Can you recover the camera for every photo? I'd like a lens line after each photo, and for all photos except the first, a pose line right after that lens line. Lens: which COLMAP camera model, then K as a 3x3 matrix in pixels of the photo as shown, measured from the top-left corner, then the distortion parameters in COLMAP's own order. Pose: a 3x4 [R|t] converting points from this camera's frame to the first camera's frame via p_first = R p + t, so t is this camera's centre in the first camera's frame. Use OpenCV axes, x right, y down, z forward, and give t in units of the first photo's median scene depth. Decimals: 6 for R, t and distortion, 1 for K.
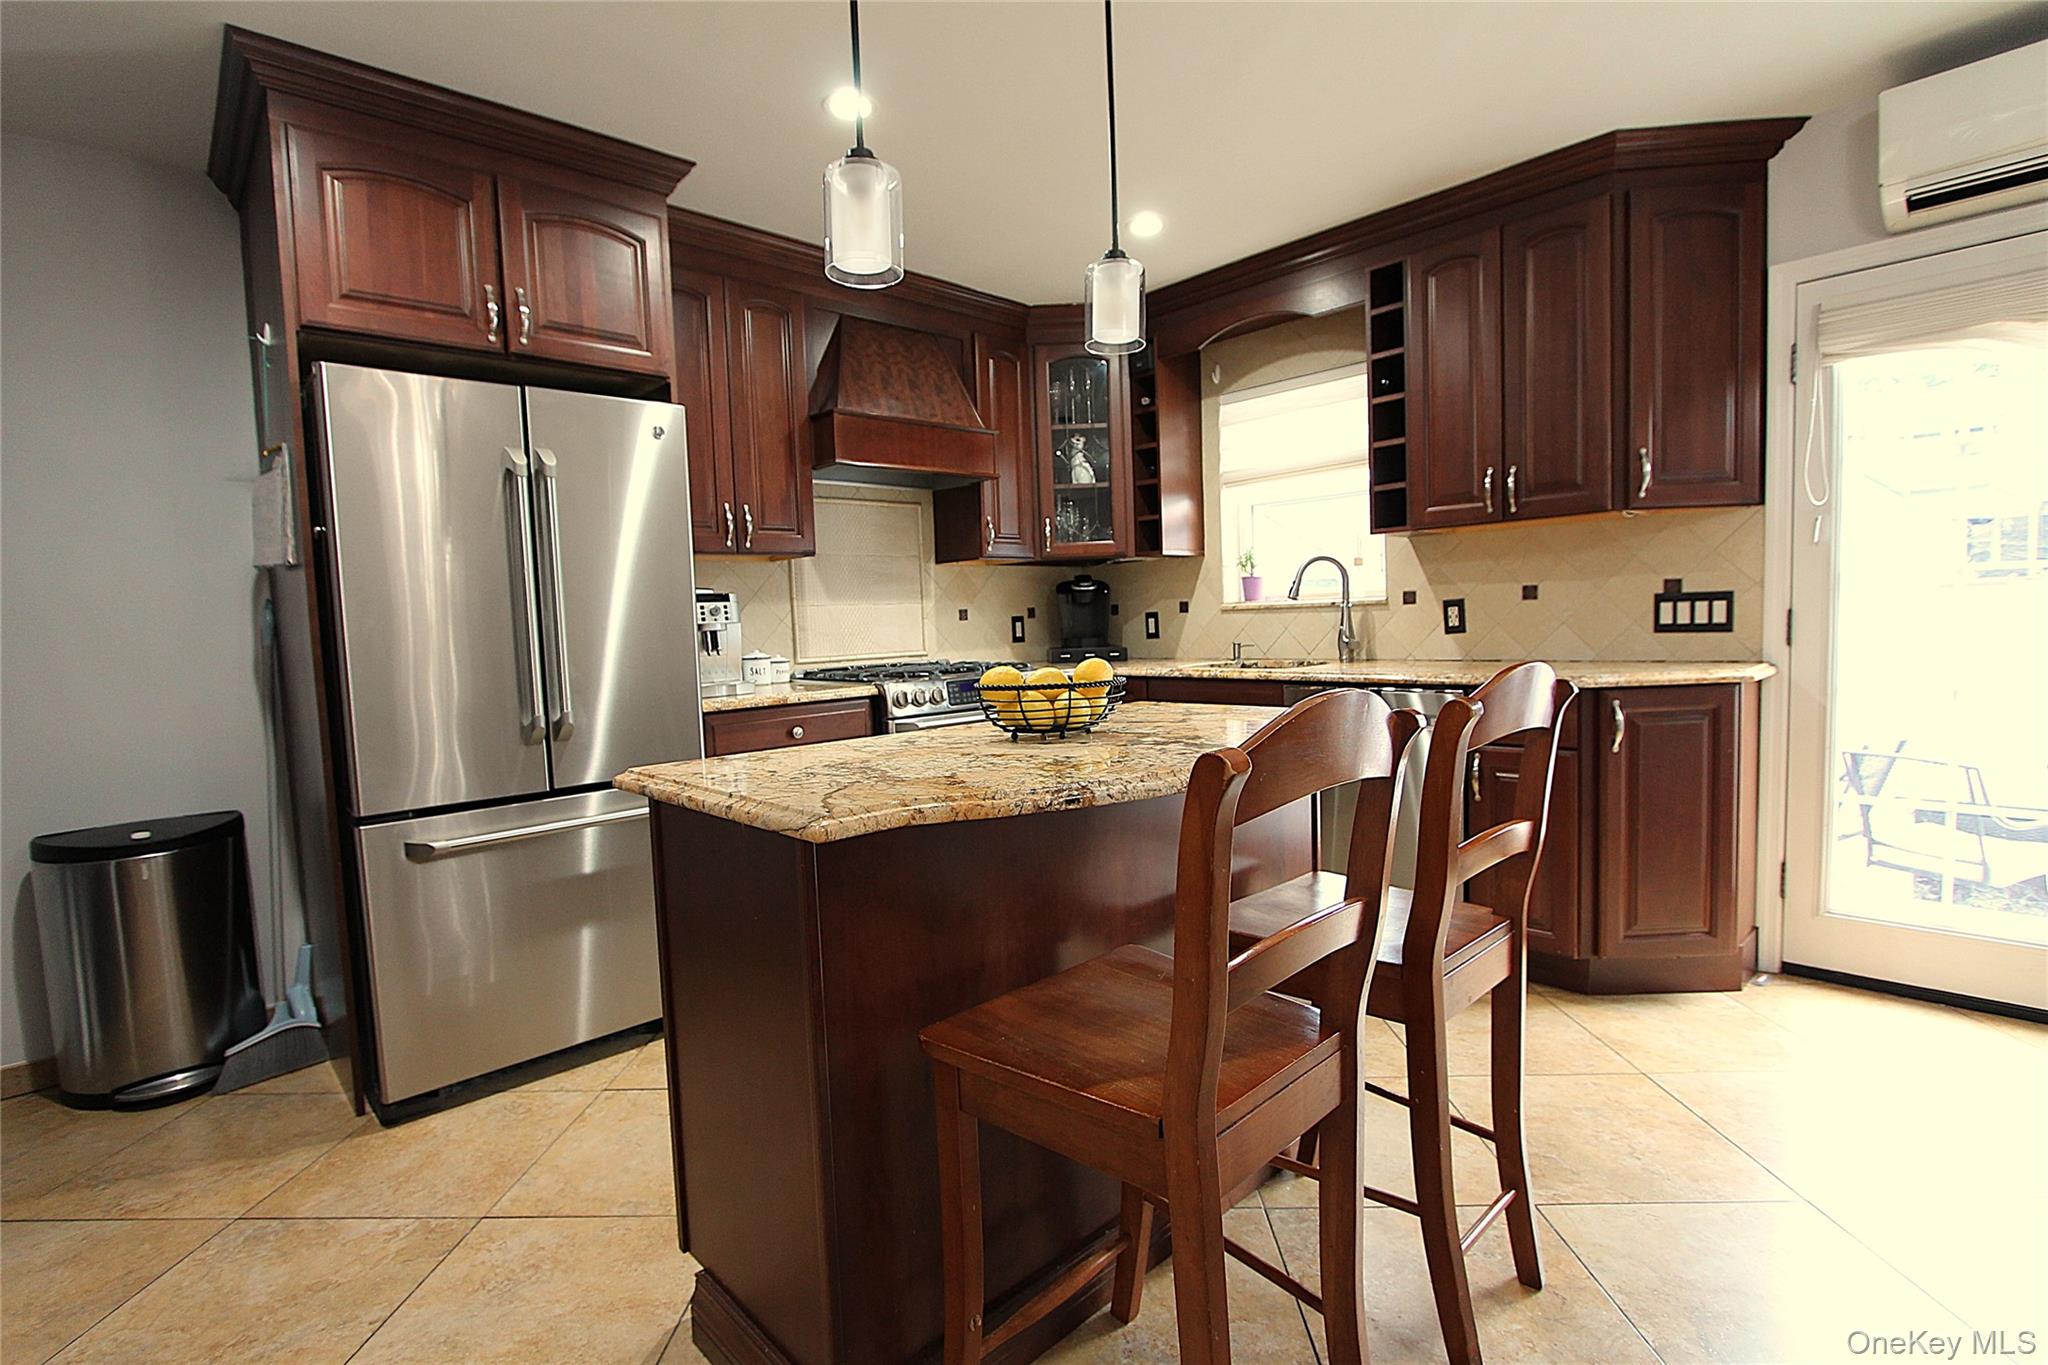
lens RADIAL K [[952.3, 0, 1025.9], [0, 952.3, 690.5], [0, 0, 1]] dist [-0.013813, 0.000608]
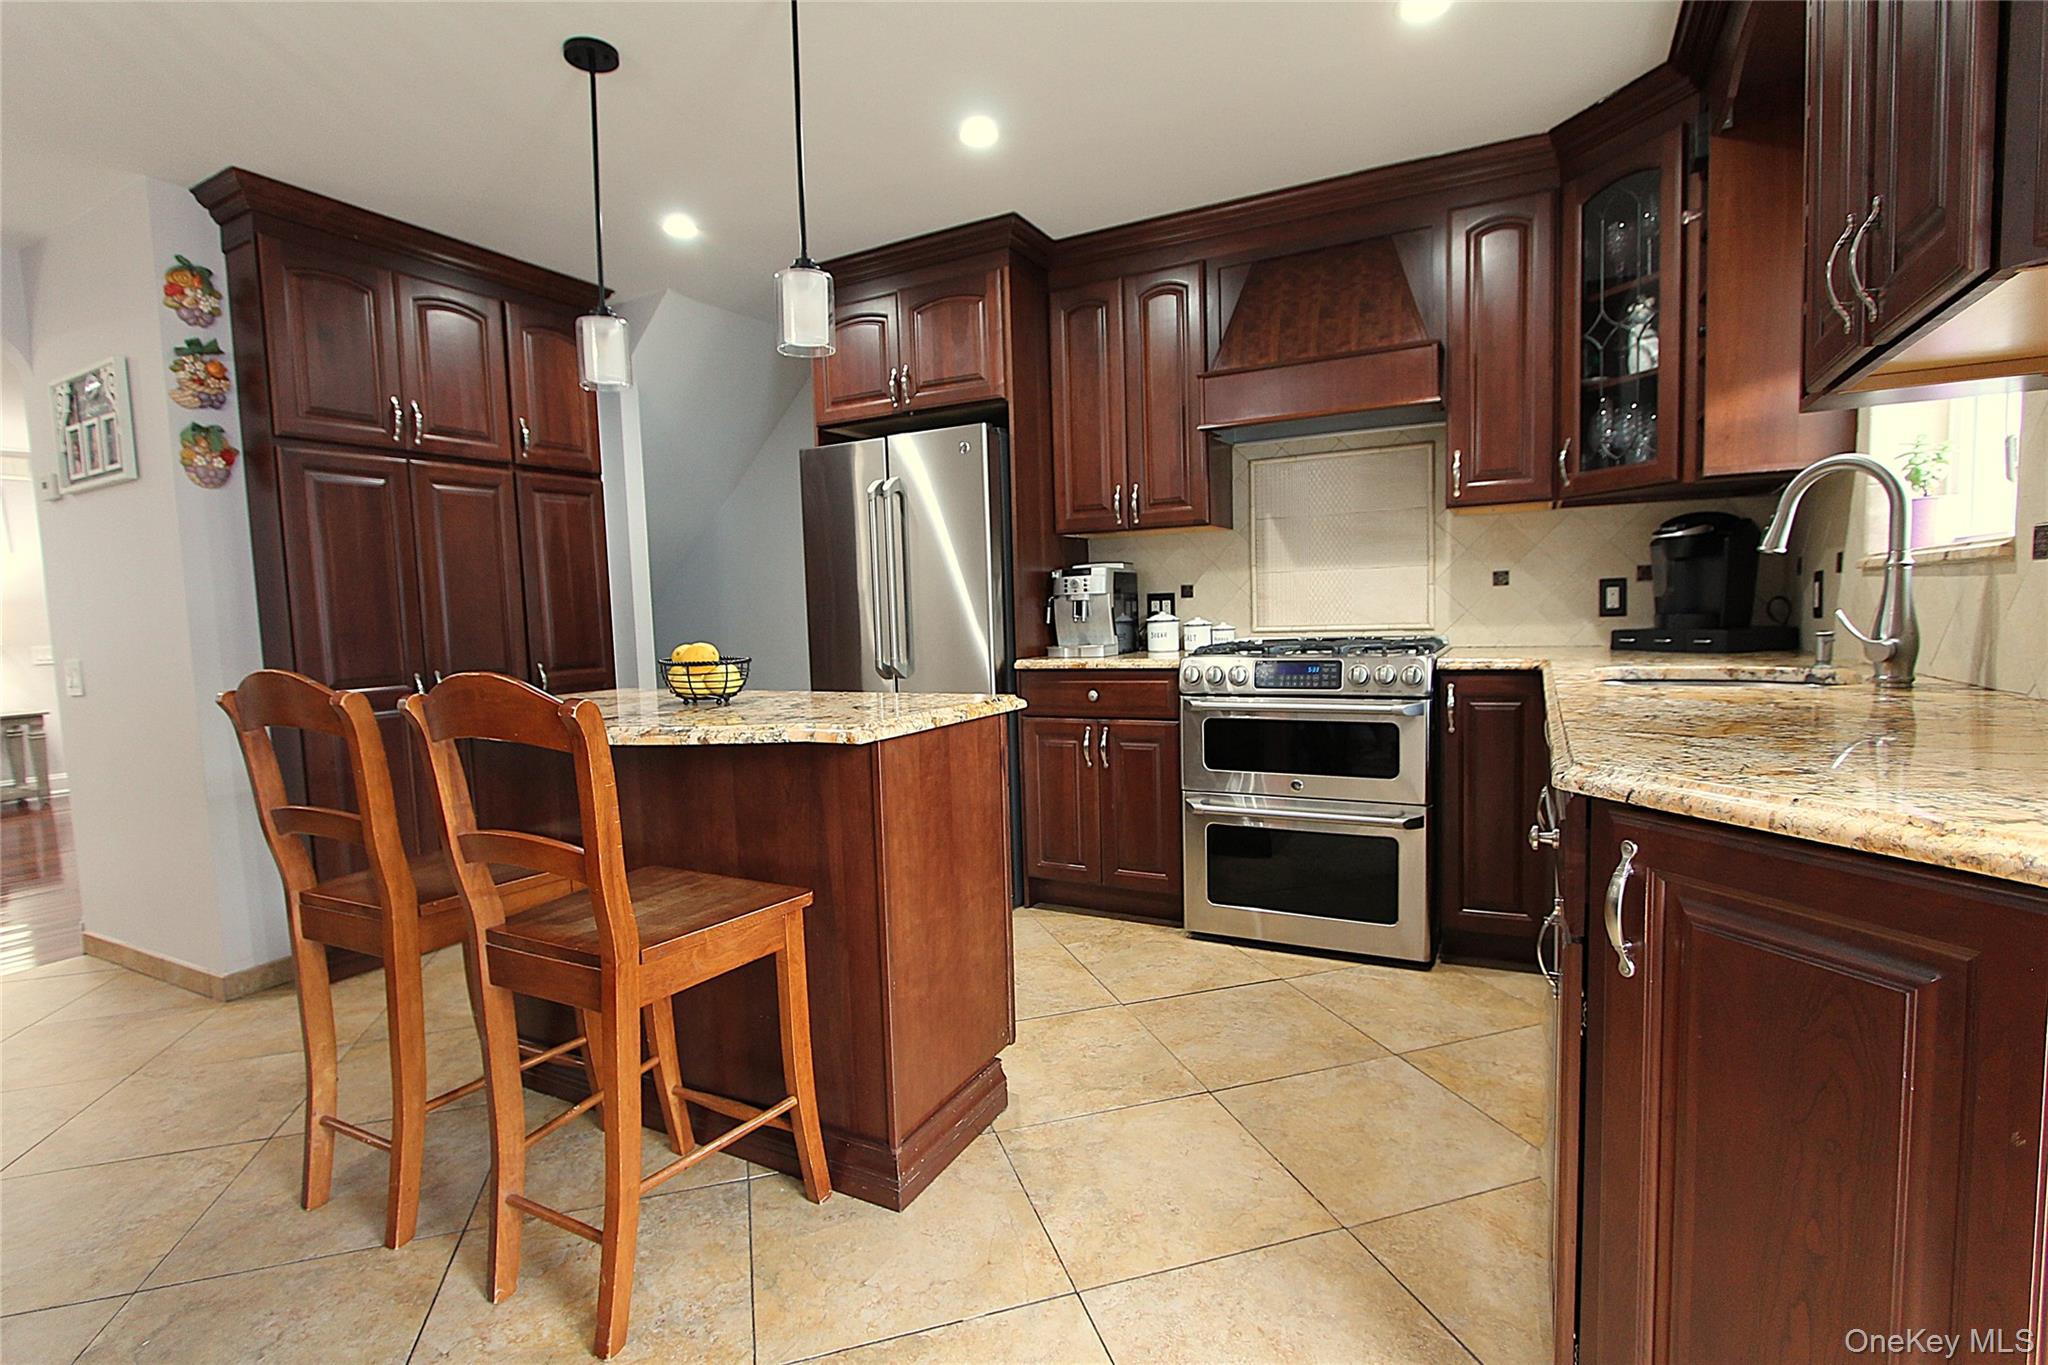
lens RADIAL K [[952.3, 0, 1024.3], [0, 952.3, 674.9], [0, 0, 1]] dist [-0.013813, 0.000608]
pose [[0.316783, 0.092700, -0.943957, 0.545921], [-0.049332, 0.995476, 0.081204, -0.046550], [0.947214, 0.020844, 0.319923, 0.409865]]
